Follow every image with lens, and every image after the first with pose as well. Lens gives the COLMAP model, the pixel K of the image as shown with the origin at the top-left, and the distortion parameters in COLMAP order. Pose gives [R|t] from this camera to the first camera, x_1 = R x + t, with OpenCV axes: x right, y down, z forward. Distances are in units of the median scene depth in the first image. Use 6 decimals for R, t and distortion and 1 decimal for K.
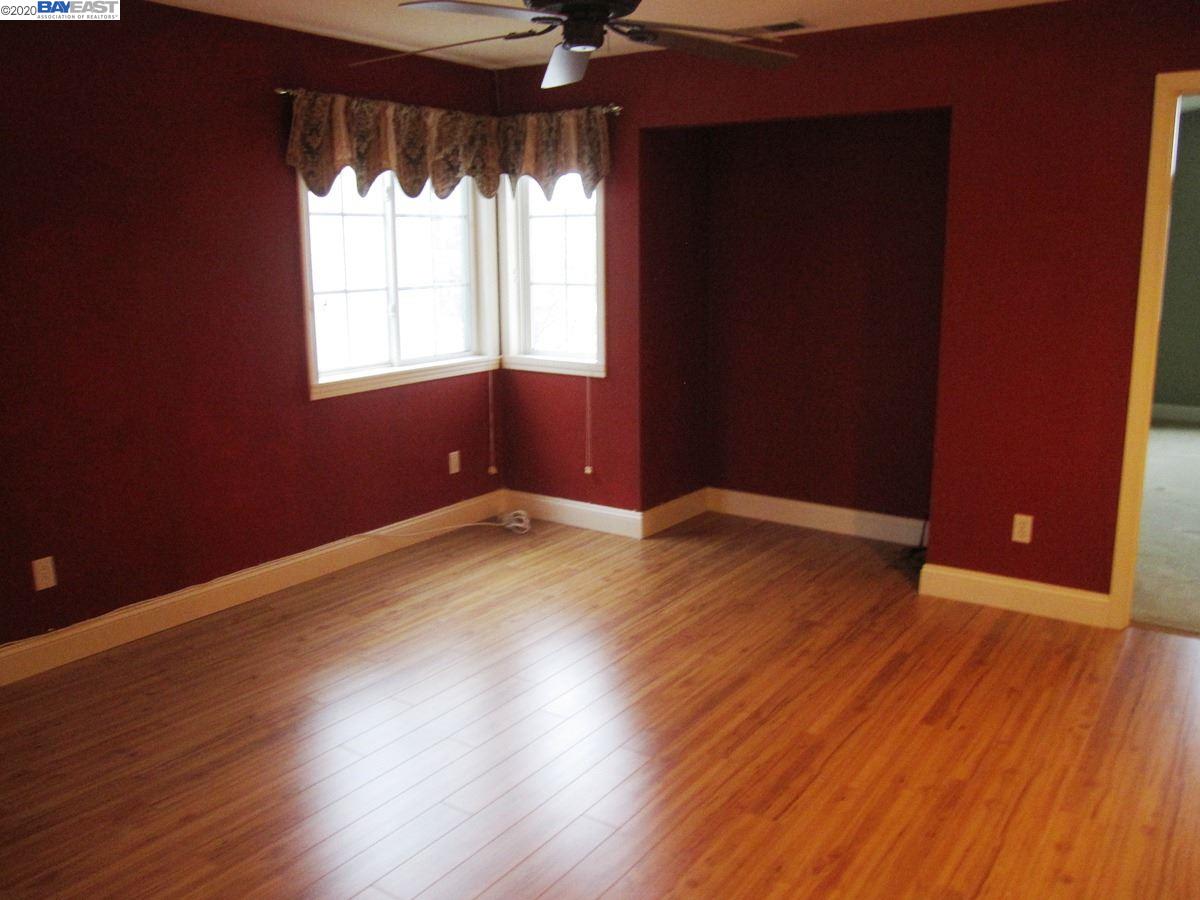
lens RADIAL K [[991.2, 0, 604.7], [0, 991.2, 446.2], [0, 0, 1]] dist [-0.063516, 0.019581]
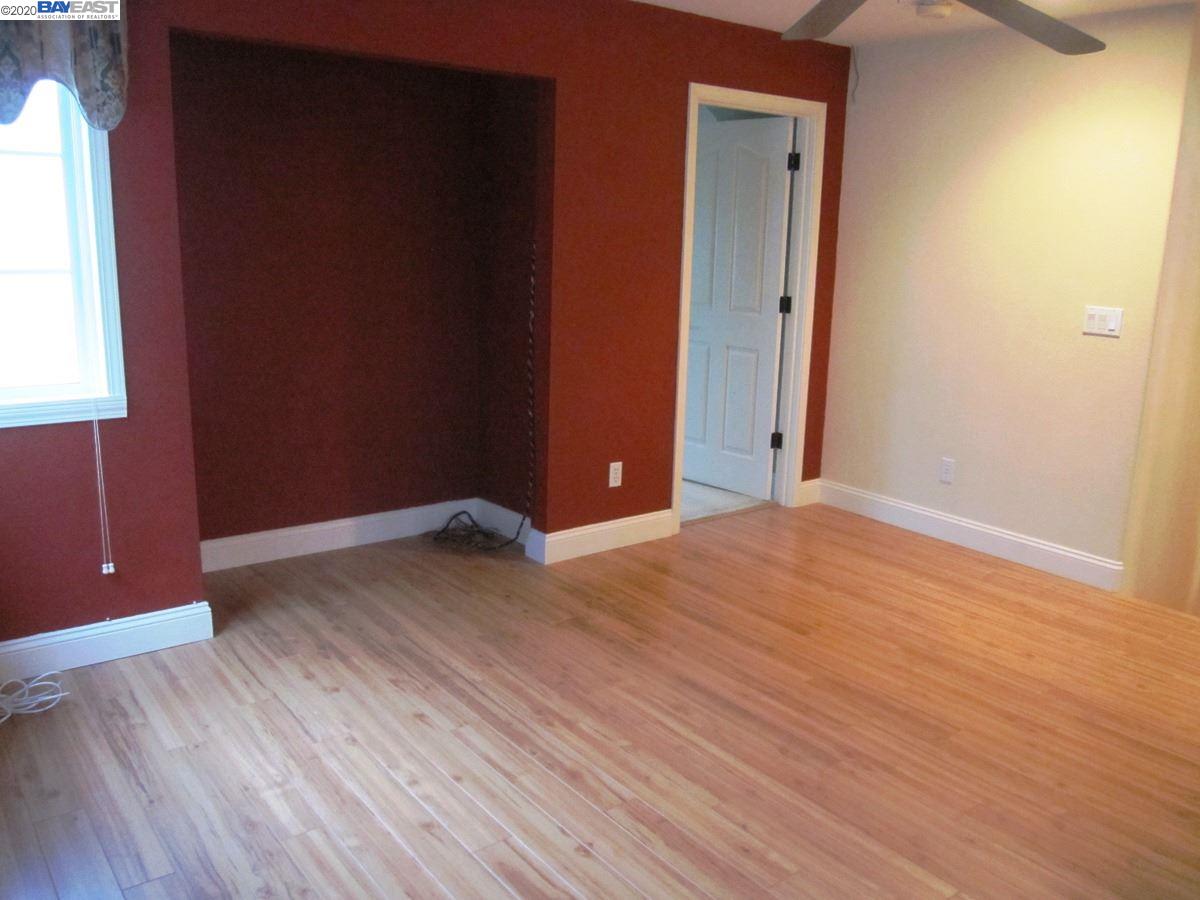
lens RADIAL K [[991.2, 0, 605.3], [0, 991.2, 451.6], [0, 0, 1]] dist [-0.063516, 0.019581]
pose [[0.282962, -0.200576, 0.937924, -0.586655], [0.158359, 0.974239, 0.160566, -0.115508], [-0.945968, 0.103095, 0.307435, 0.610862]]
